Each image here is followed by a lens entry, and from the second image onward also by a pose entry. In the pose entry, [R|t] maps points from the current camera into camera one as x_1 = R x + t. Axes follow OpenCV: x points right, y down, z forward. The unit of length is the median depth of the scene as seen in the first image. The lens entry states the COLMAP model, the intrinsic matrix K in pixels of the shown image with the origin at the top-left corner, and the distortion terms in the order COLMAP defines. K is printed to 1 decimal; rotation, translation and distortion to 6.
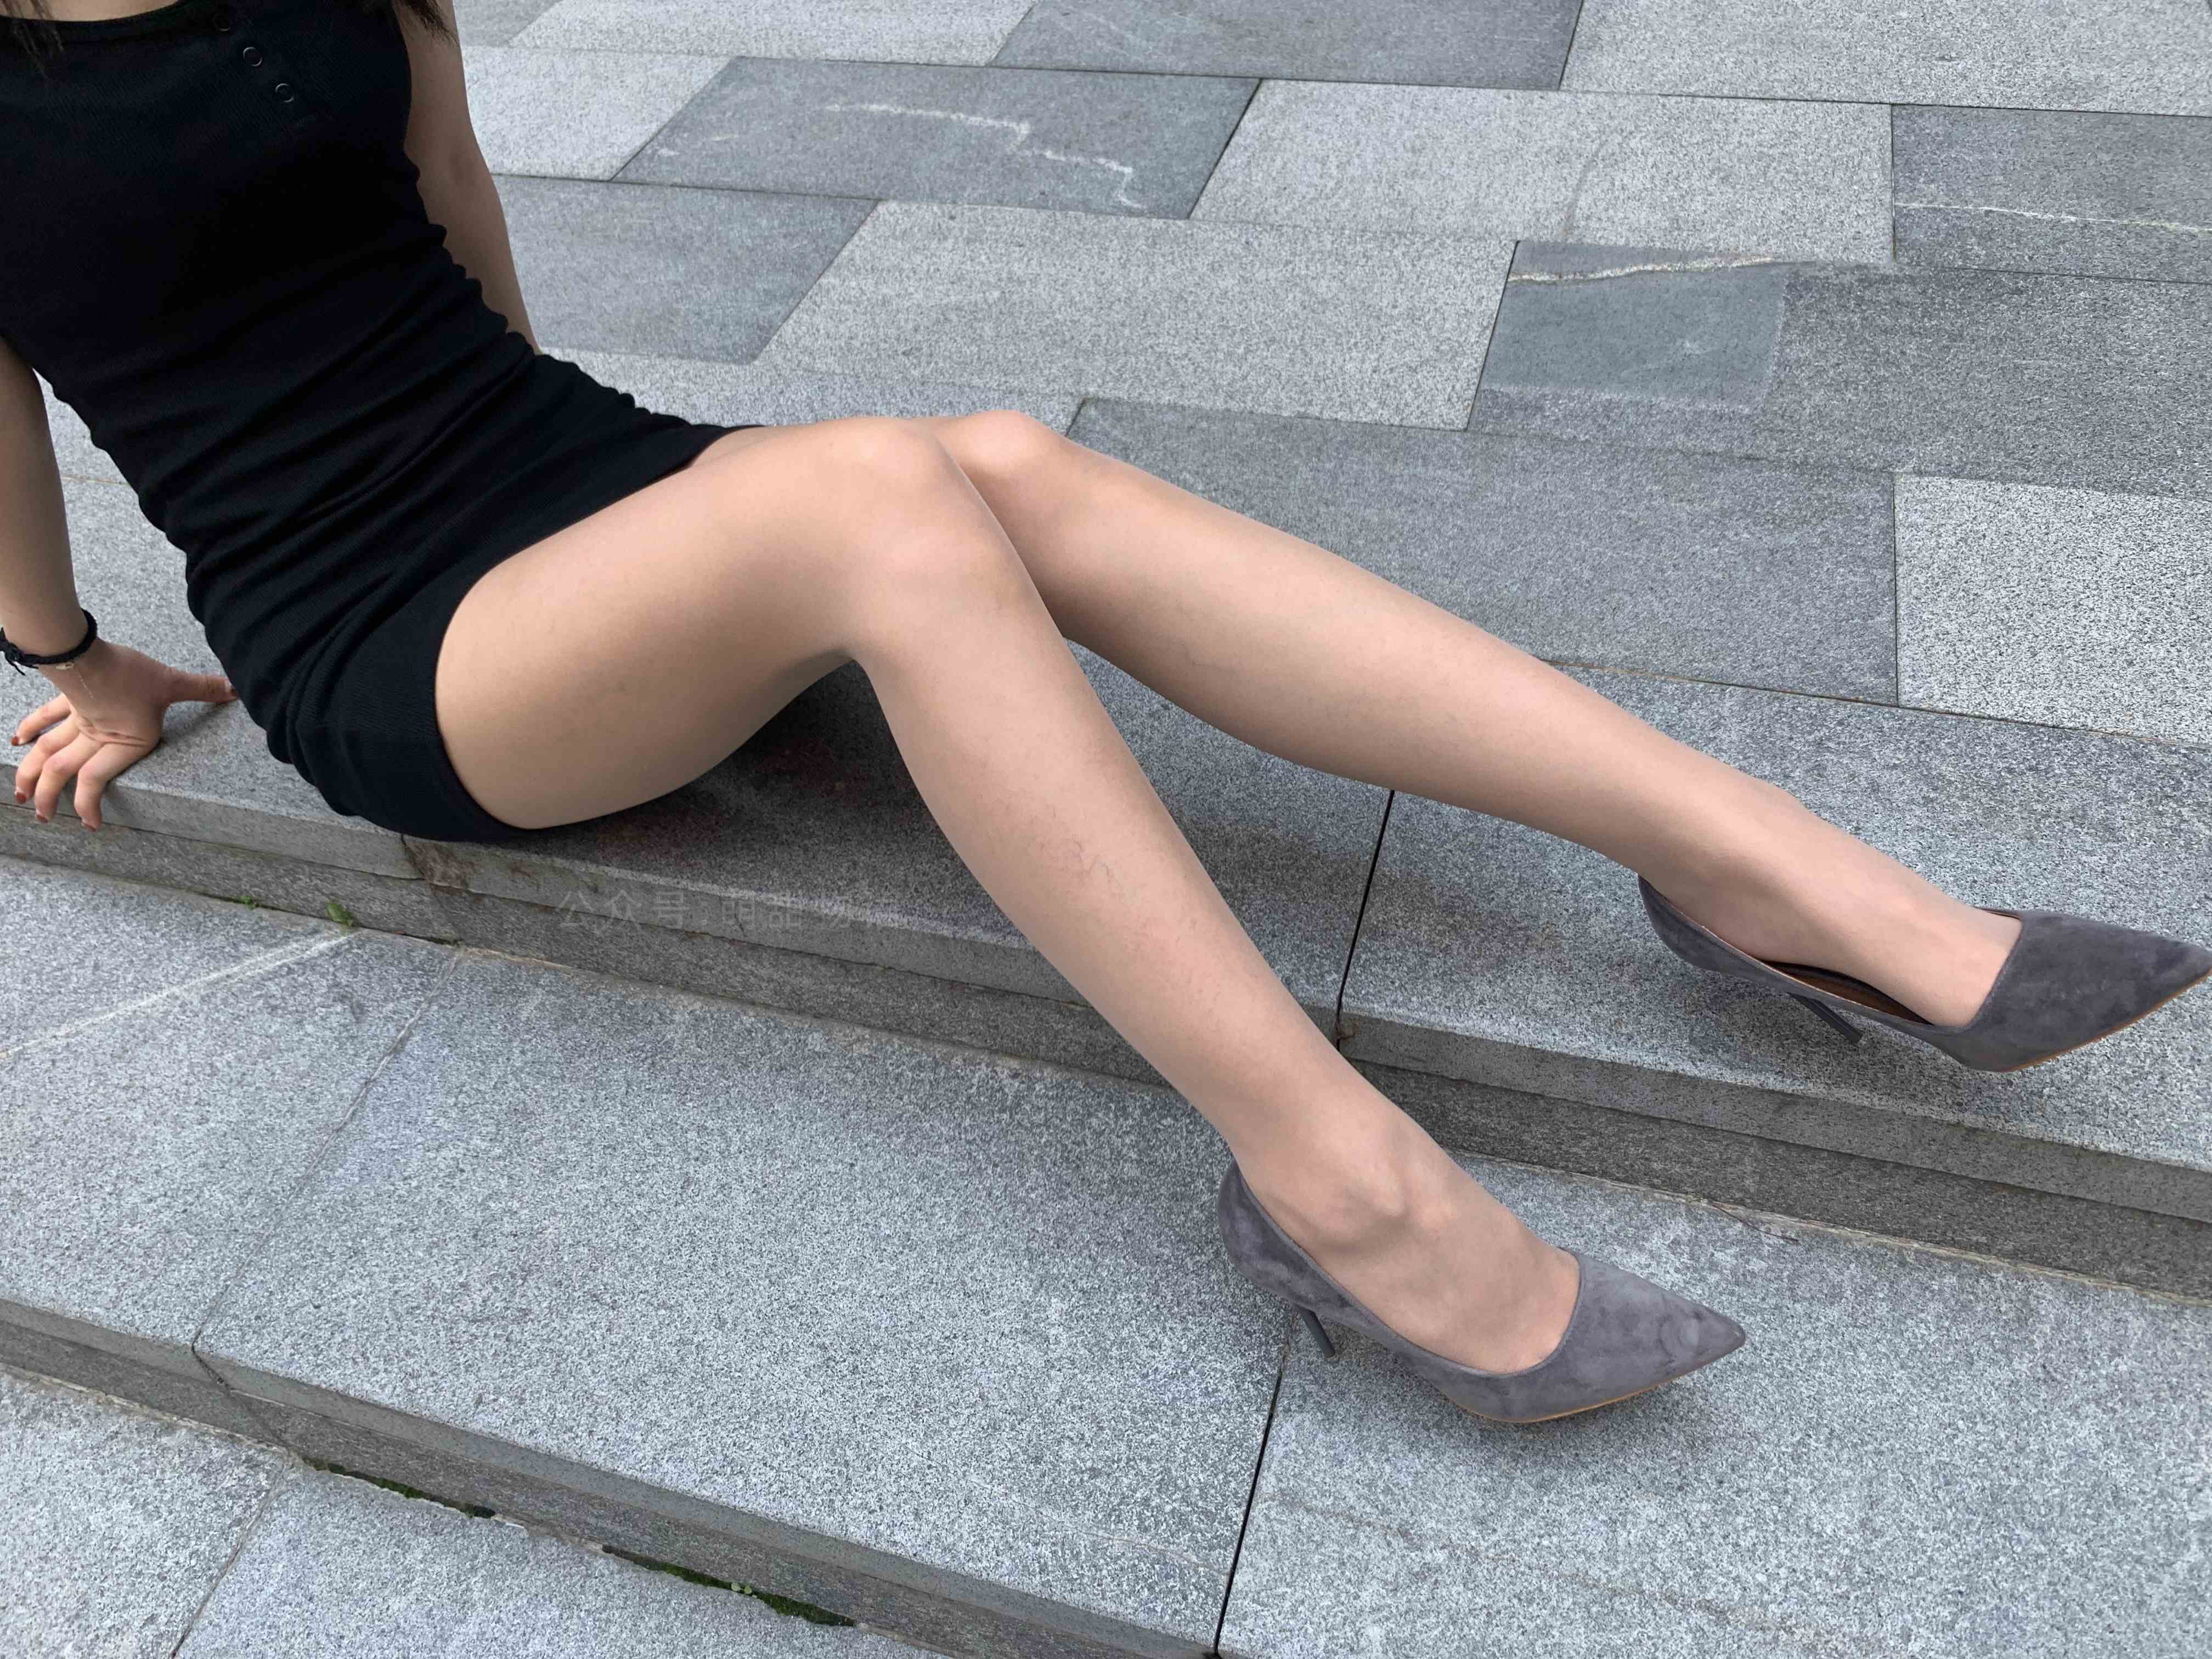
lens RADIAL K [[1715.7, 0, 1074.3], [0, 1715.7, 821.7], [0, 0, 1]] dist [-0.003193, -0.004958]
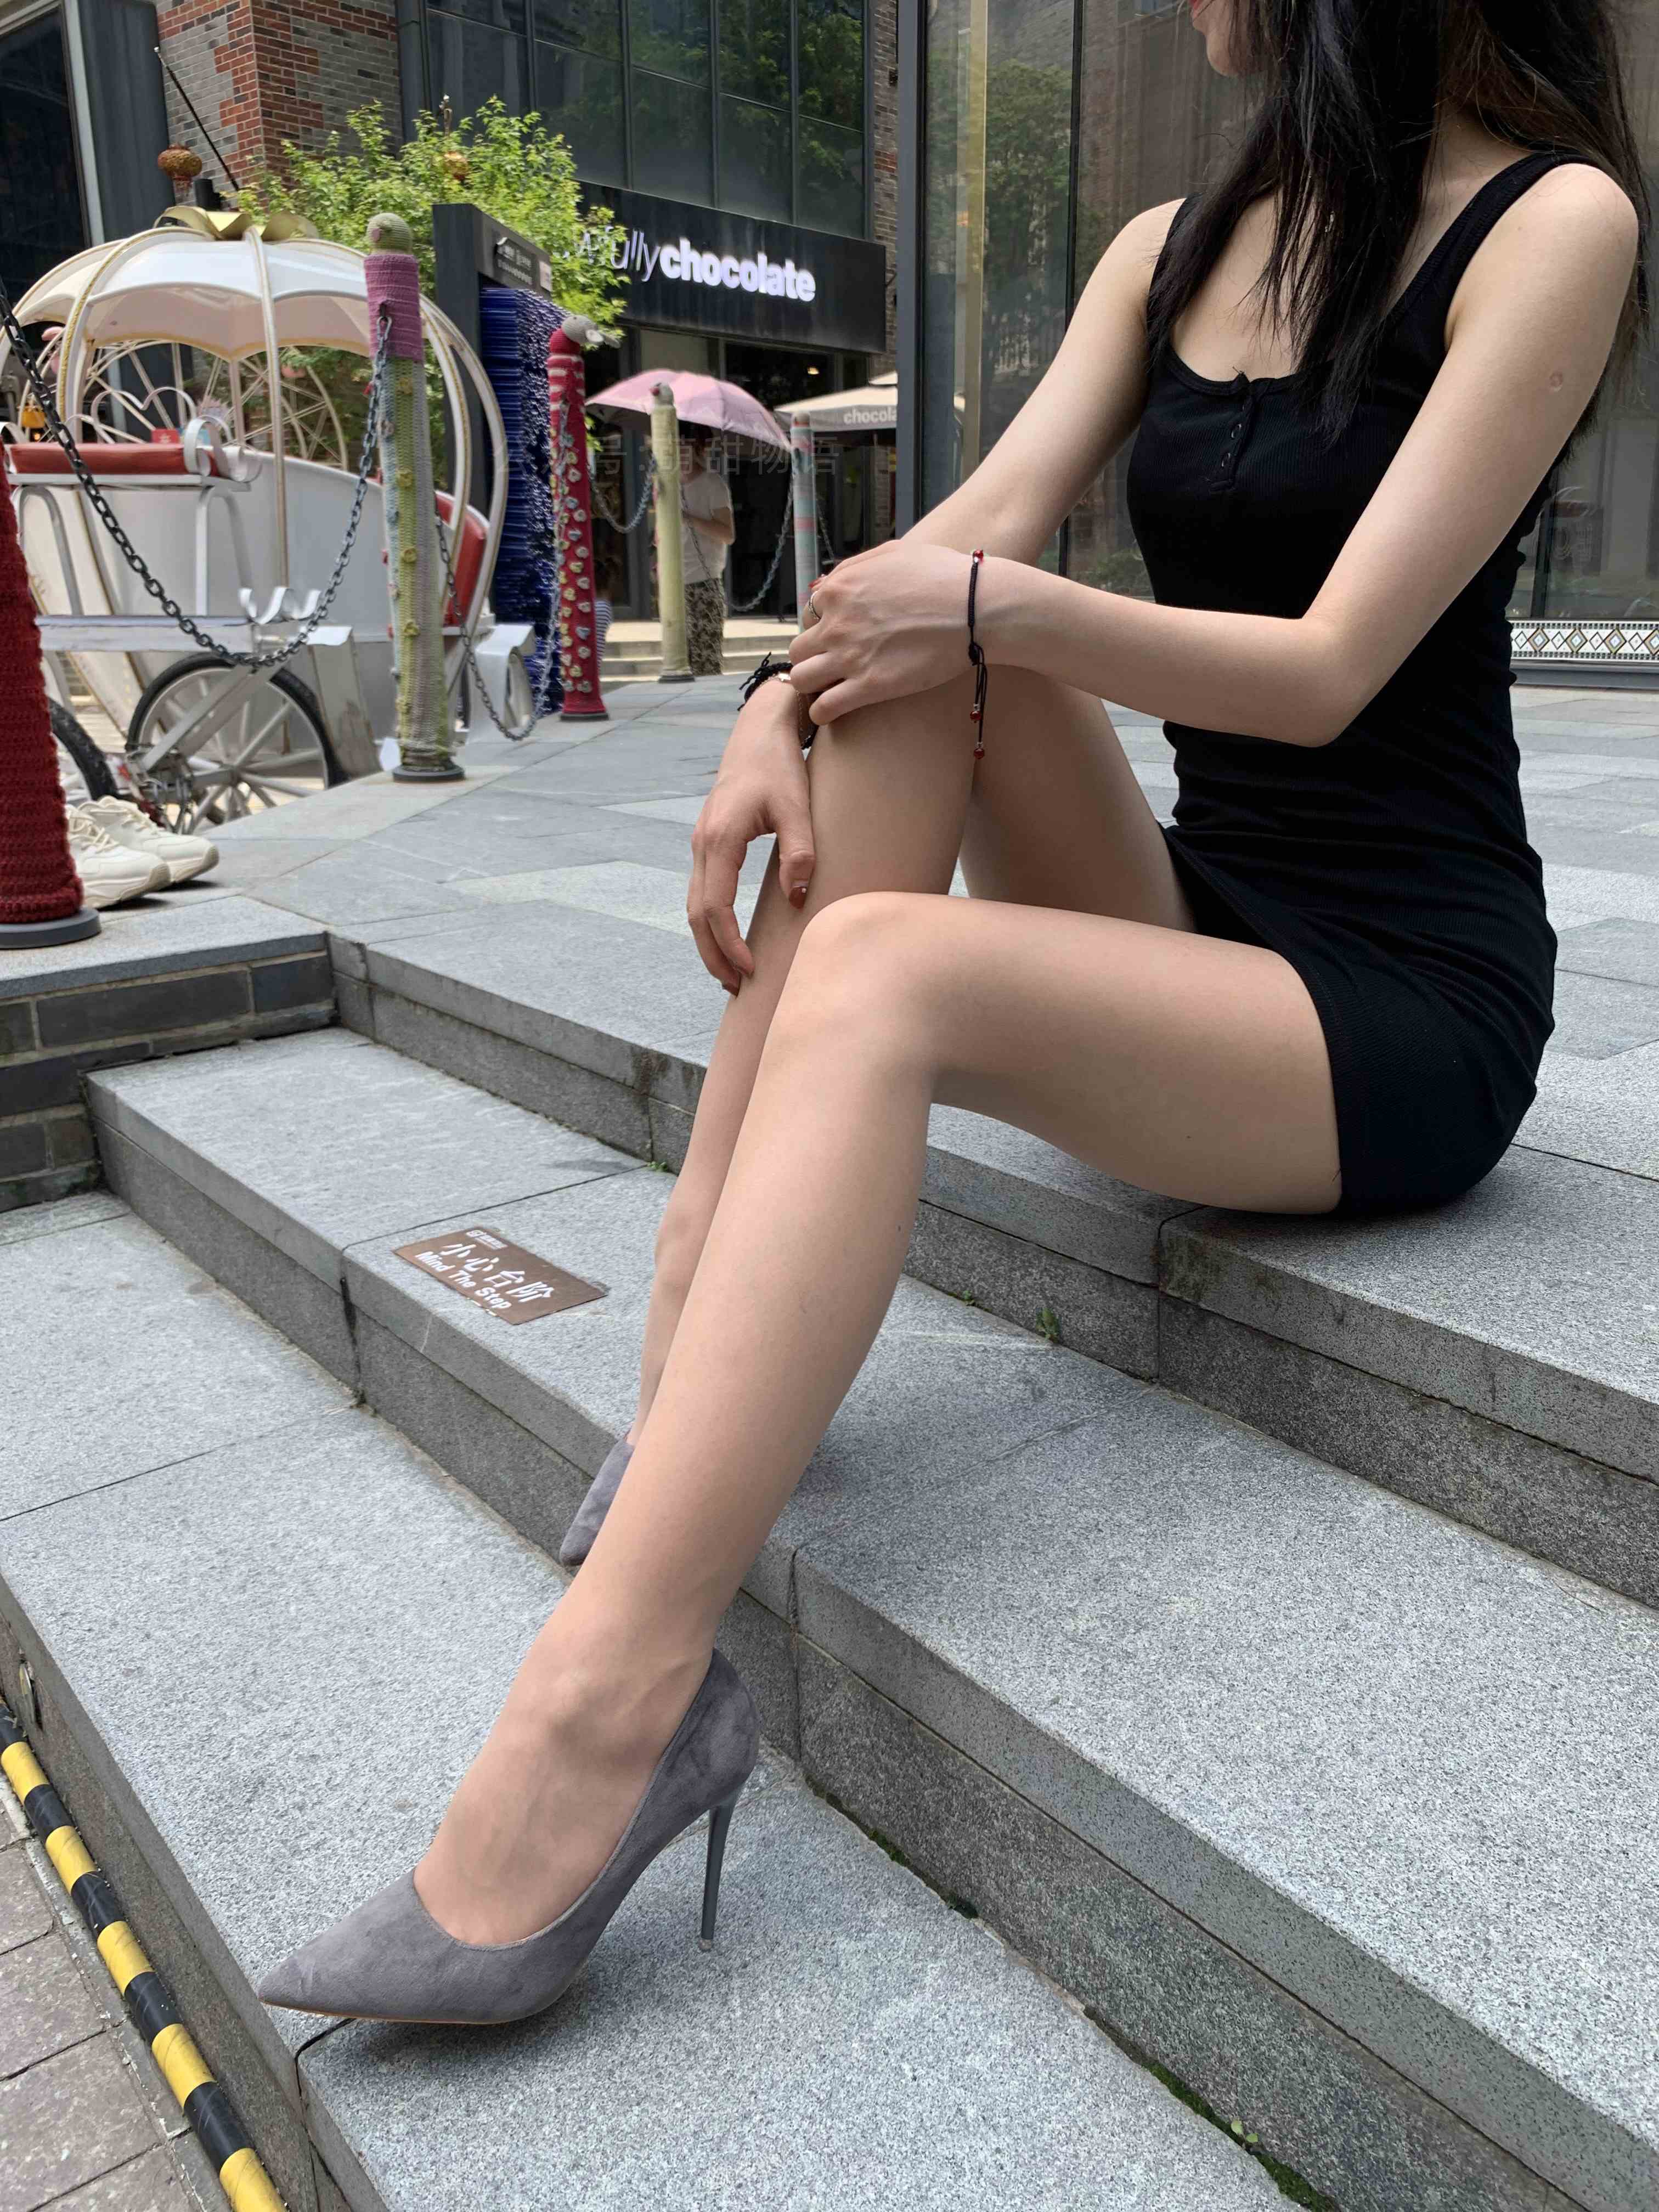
lens RADIAL K [[1694.2, 0, 817.2], [0, 1694.2, 1098.6], [0, 0, 1]] dist [-0.006736, -0.003806]
pose [[0.822900, 0.231736, -0.518781, -0.067471], [-0.444897, 0.830718, -0.334627, 0.388727], [0.353415, 0.506168, 0.786697, 0.121638]]
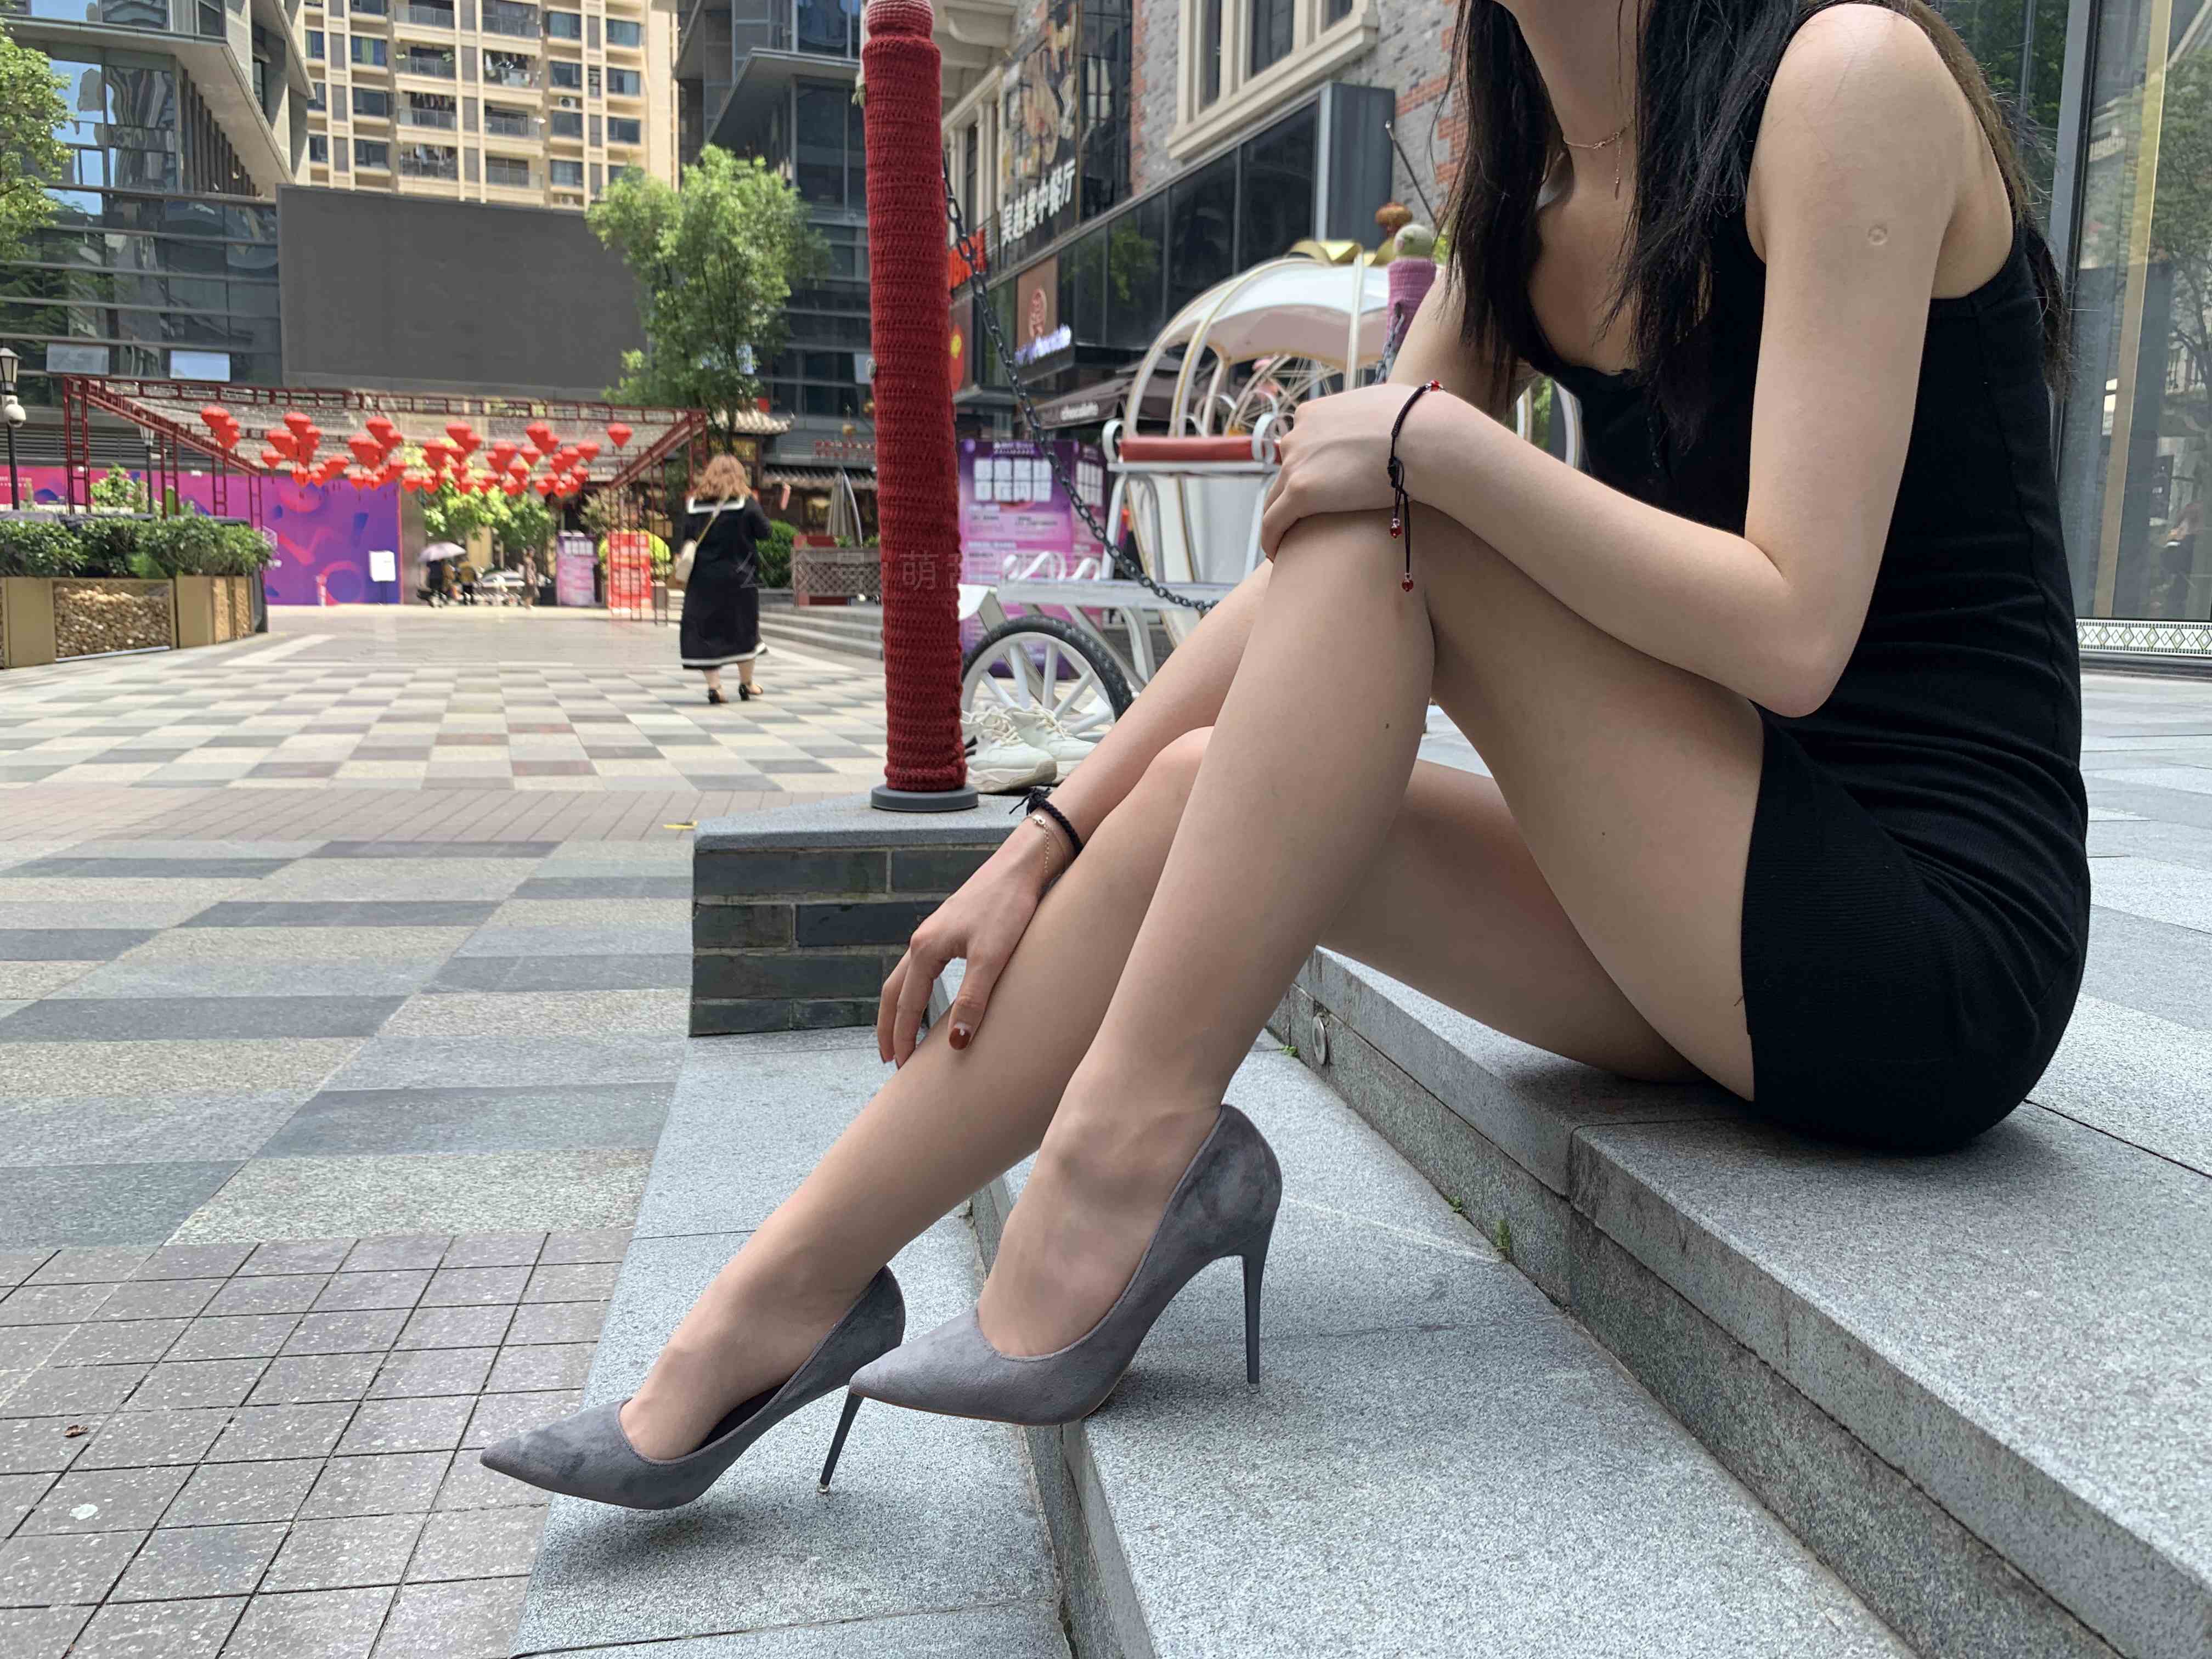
lens RADIAL K [[1701.2, 0, 1143.3], [0, 1701.2, 824.1], [0, 0, 1]] dist [0.002551, -0.030892]
pose [[0.460710, 0.209898, -0.862374, 0.269374], [-0.679227, 0.708815, -0.190344, 0.235965], [0.571311, 0.673442, 0.469127, 0.348913]]
